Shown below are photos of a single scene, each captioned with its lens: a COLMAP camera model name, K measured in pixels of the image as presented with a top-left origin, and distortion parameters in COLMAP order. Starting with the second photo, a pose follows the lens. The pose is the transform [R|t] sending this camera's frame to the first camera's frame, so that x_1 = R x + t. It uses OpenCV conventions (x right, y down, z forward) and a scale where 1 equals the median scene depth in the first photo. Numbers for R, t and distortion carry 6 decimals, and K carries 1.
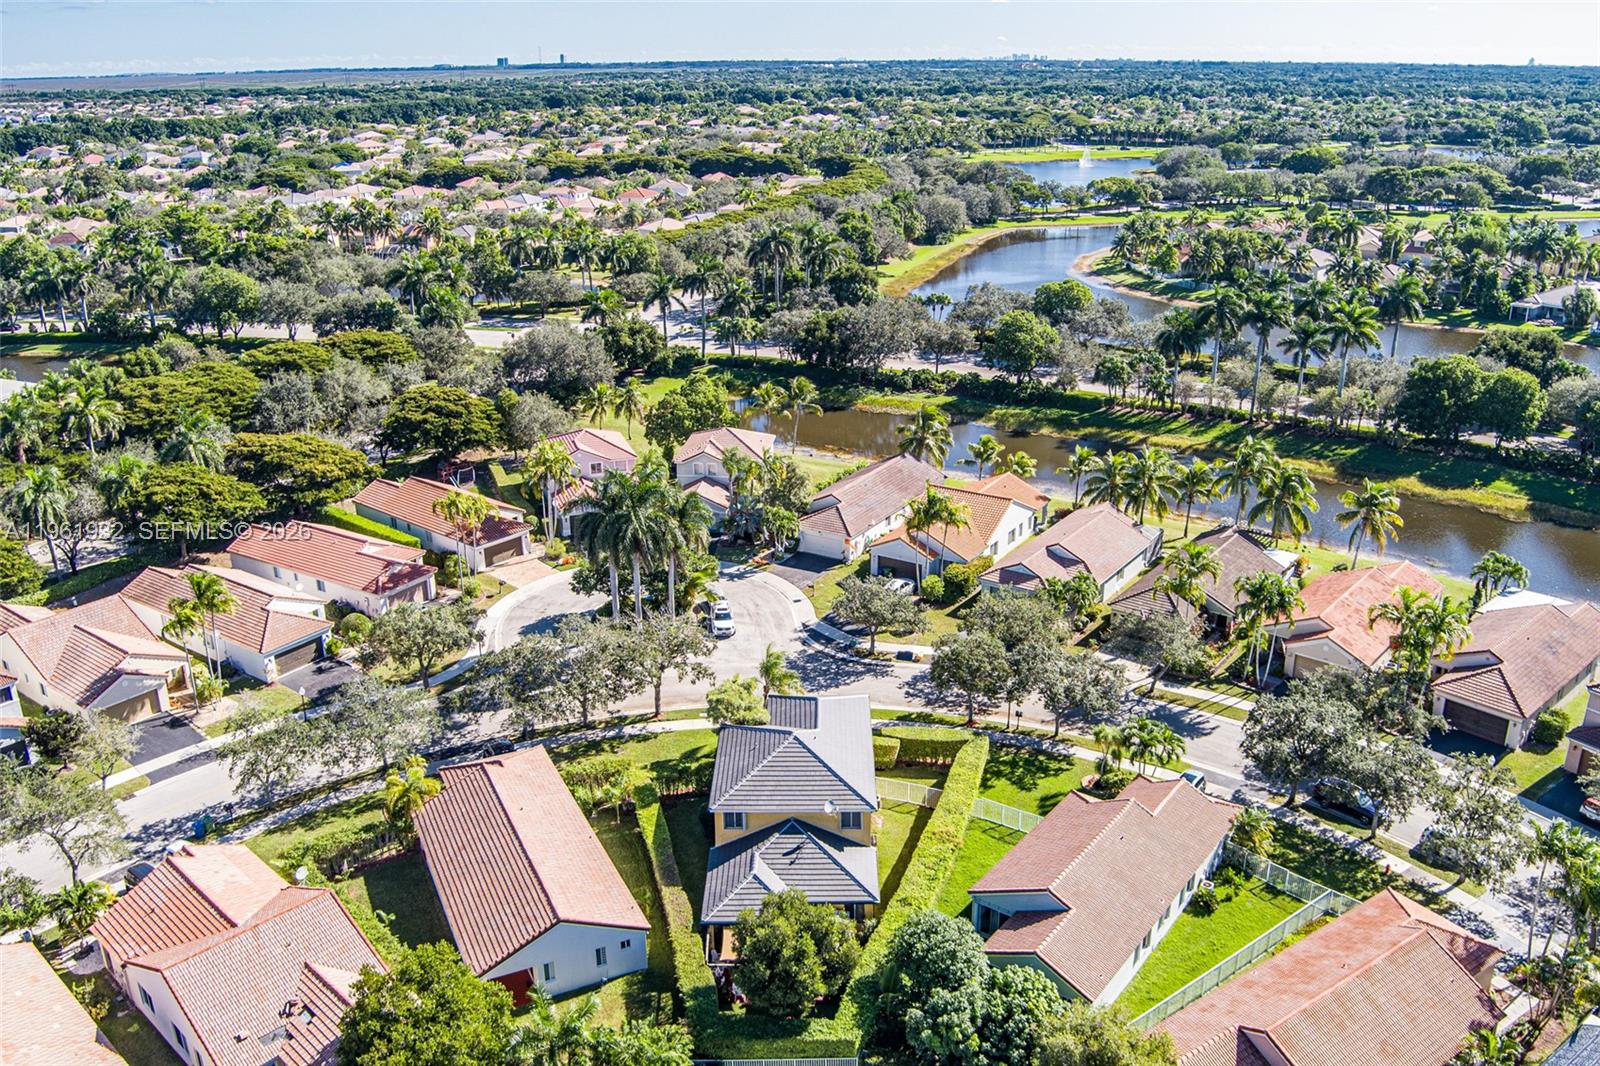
lens RADIAL K [[1302.9, 0, 799.2], [0, 1302.9, 535.4], [0, 0, 1]] dist [-0.077081, 0.029519]
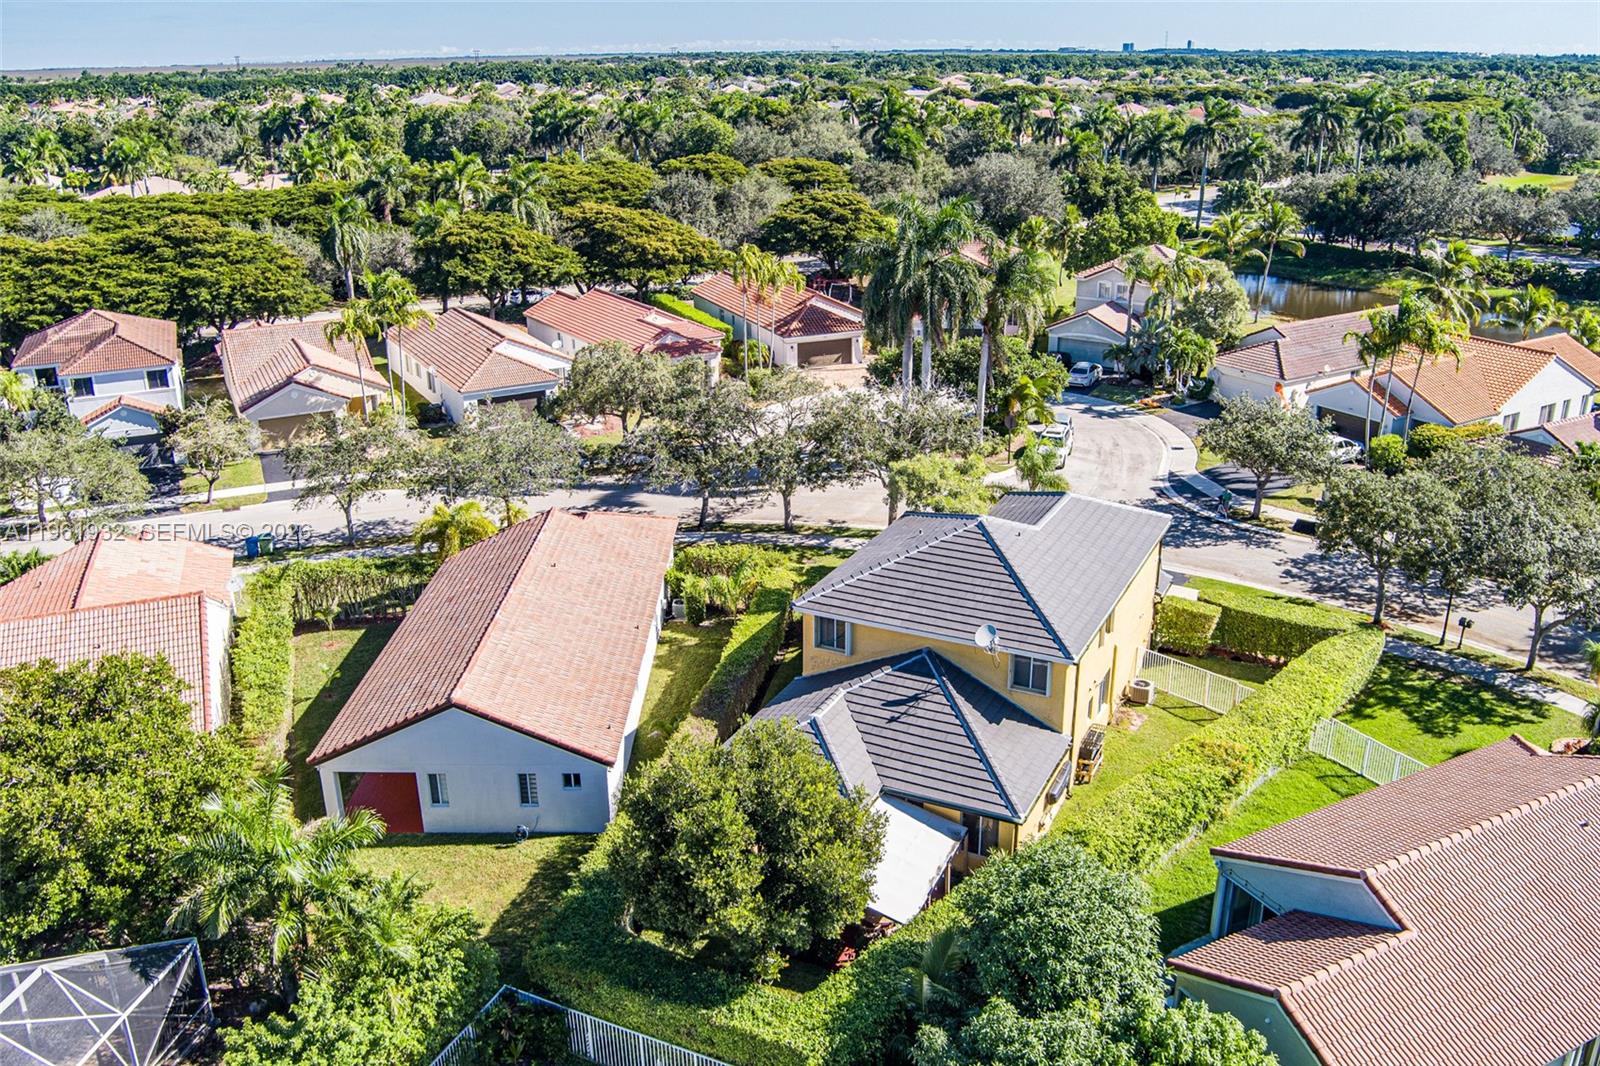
lens RADIAL K [[1302.9, 0, 798.7], [0, 1302.9, 532.2], [0, 0, 1]] dist [-0.077081, 0.029519]
pose [[0.899799, 0.156201, -0.407386, 0.113235], [-0.153872, 0.987332, 0.038705, 0.107299], [0.408272, 0.027858, 0.912435, 0.323883]]
